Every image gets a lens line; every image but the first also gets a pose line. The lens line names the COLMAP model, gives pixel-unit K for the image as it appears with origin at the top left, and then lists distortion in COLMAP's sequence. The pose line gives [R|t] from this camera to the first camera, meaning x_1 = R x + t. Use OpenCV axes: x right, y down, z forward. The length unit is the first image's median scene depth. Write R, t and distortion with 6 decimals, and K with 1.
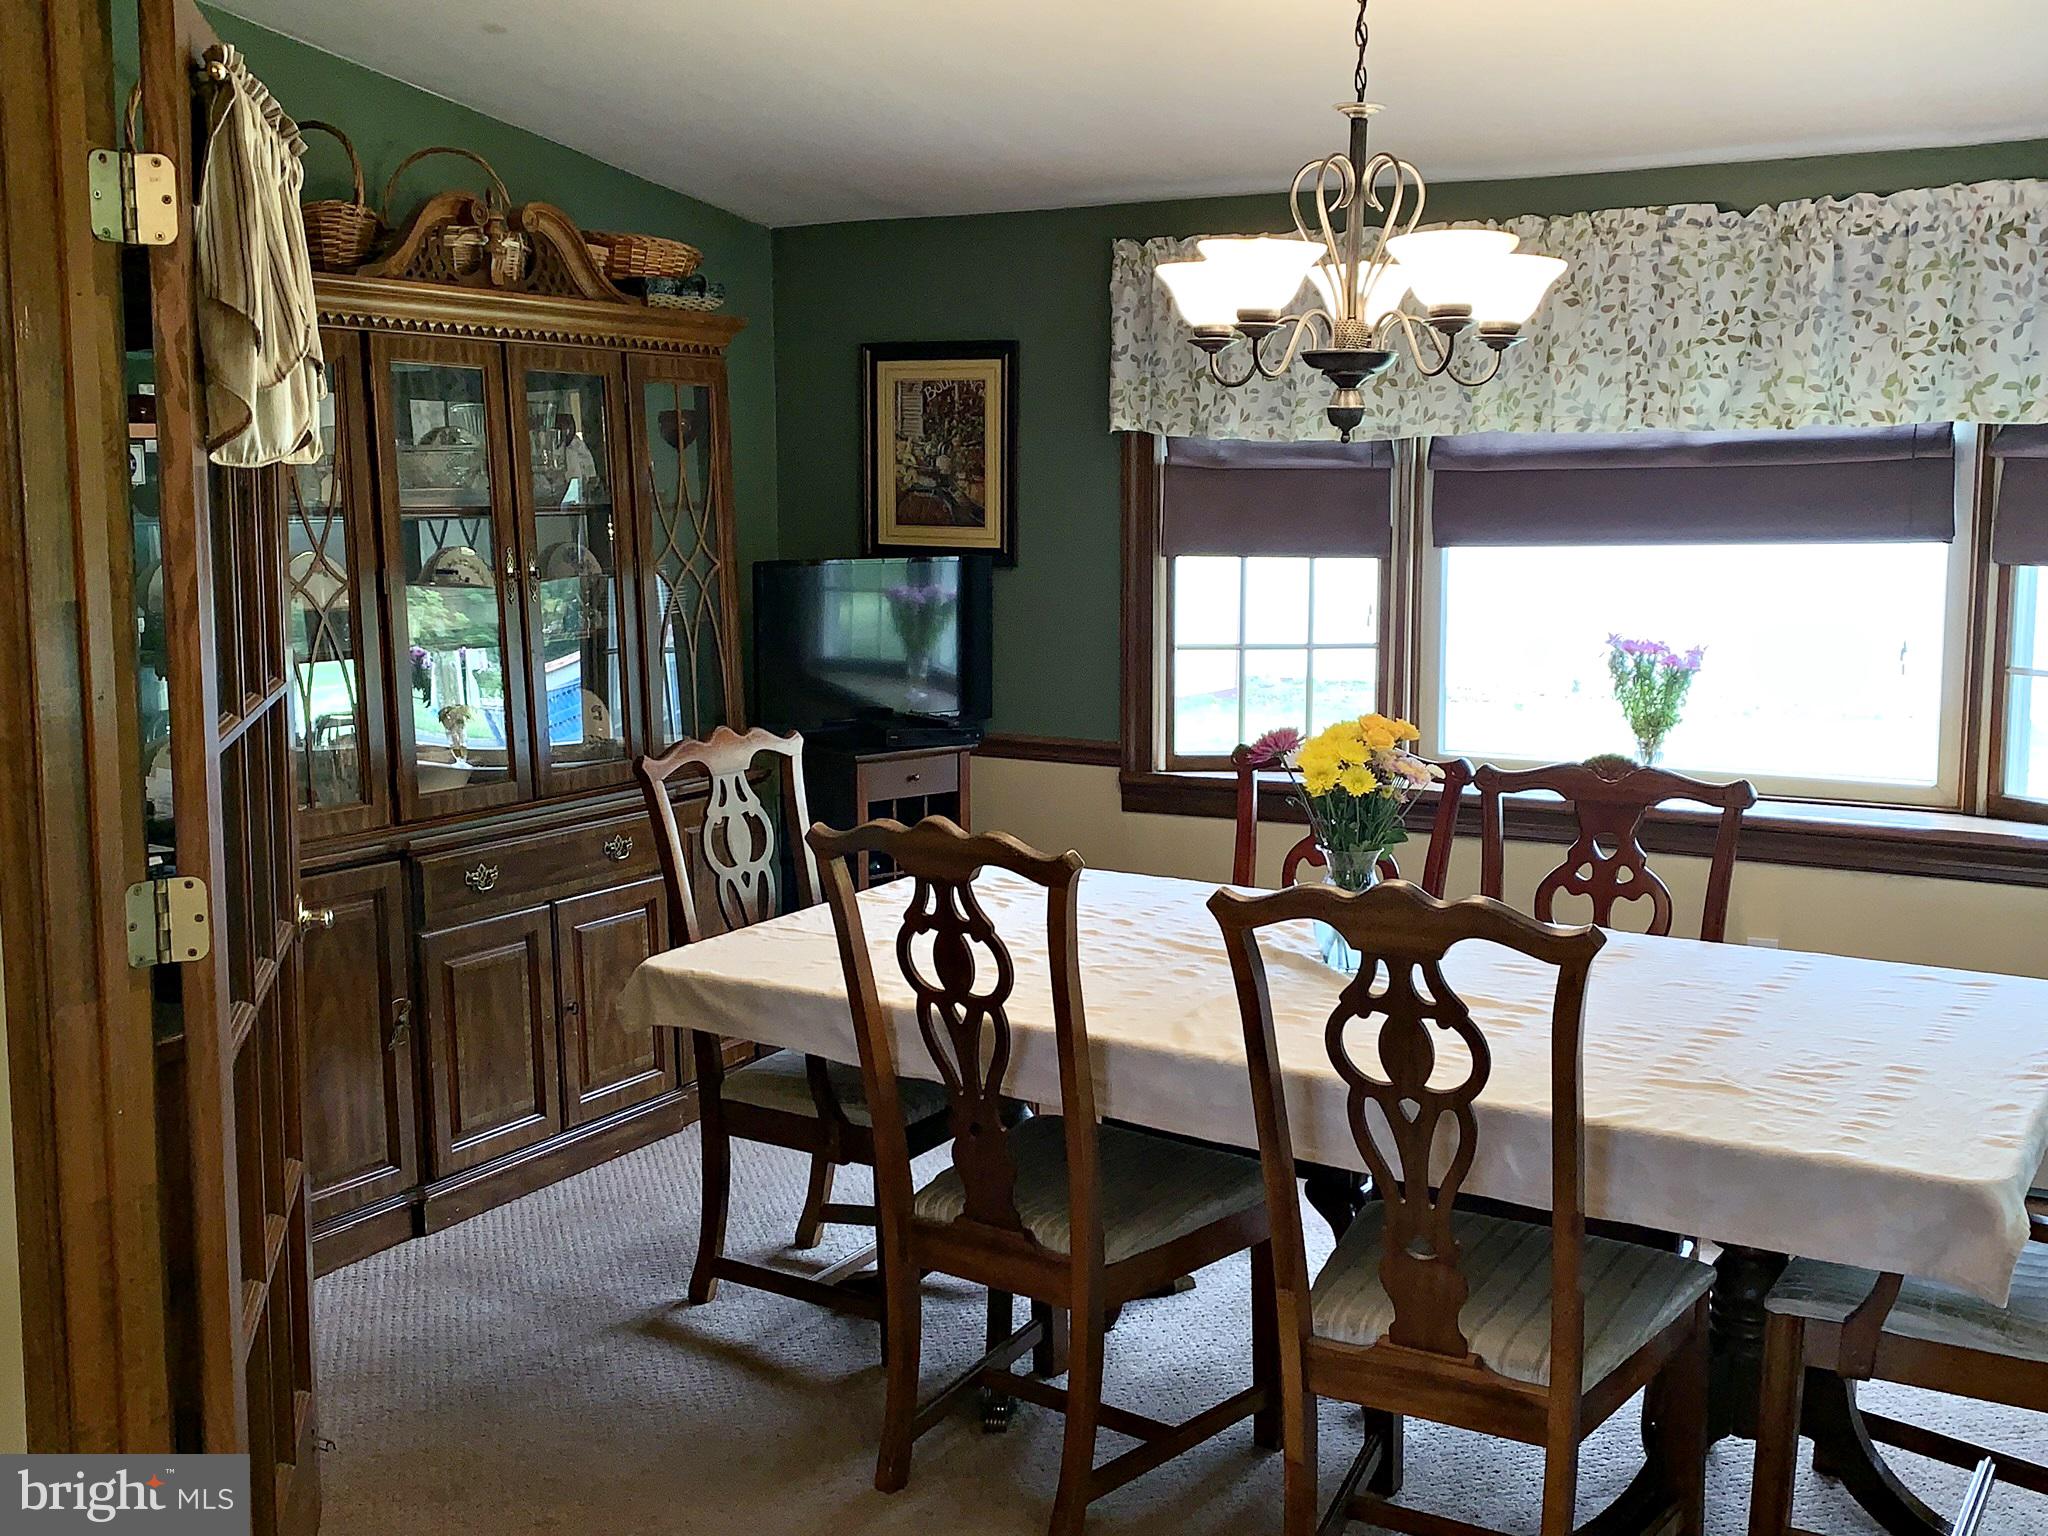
lens RADIAL K [[2138.8, 0, 1072.9], [0, 2138.8, 776.8], [0, 0, 1]] dist [0.040497, 0.000000]
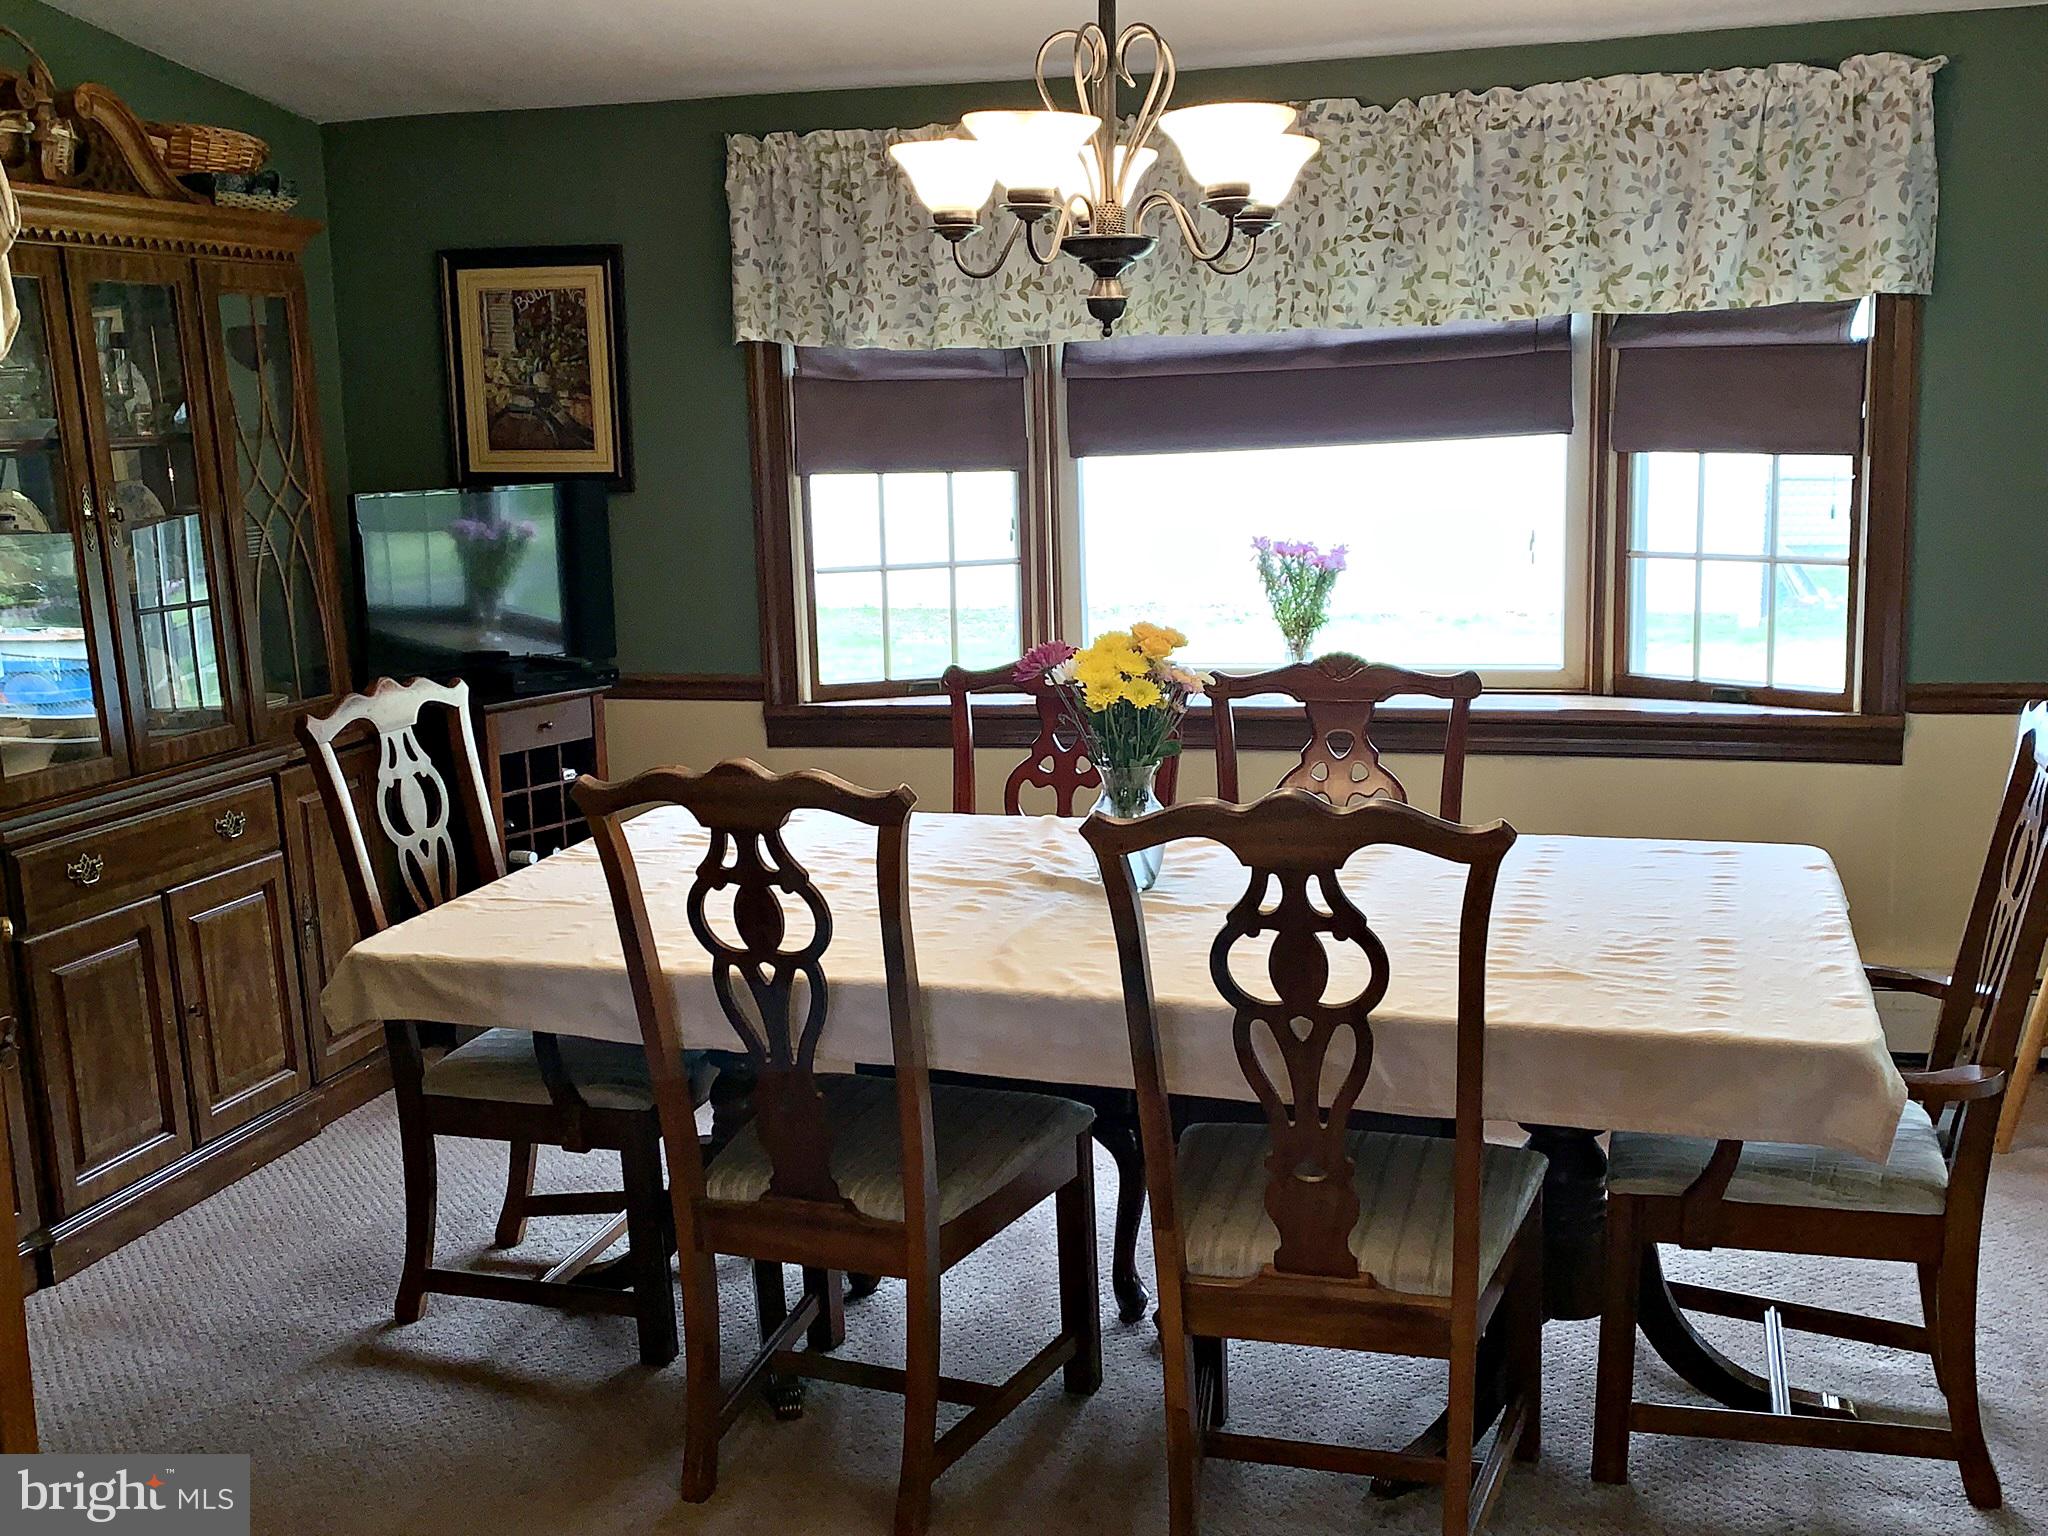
lens RADIAL K [[2138.8, 0, 1032.3], [0, 2138.8, 779.9], [0, 0, 1]] dist [0.040497, 0.000000]
pose [[0.968993, -0.069380, 0.237148, -0.108417], [0.061548, 0.997291, 0.040280, -0.000596], [-0.239301, -0.024435, 0.970638, 0.064792]]
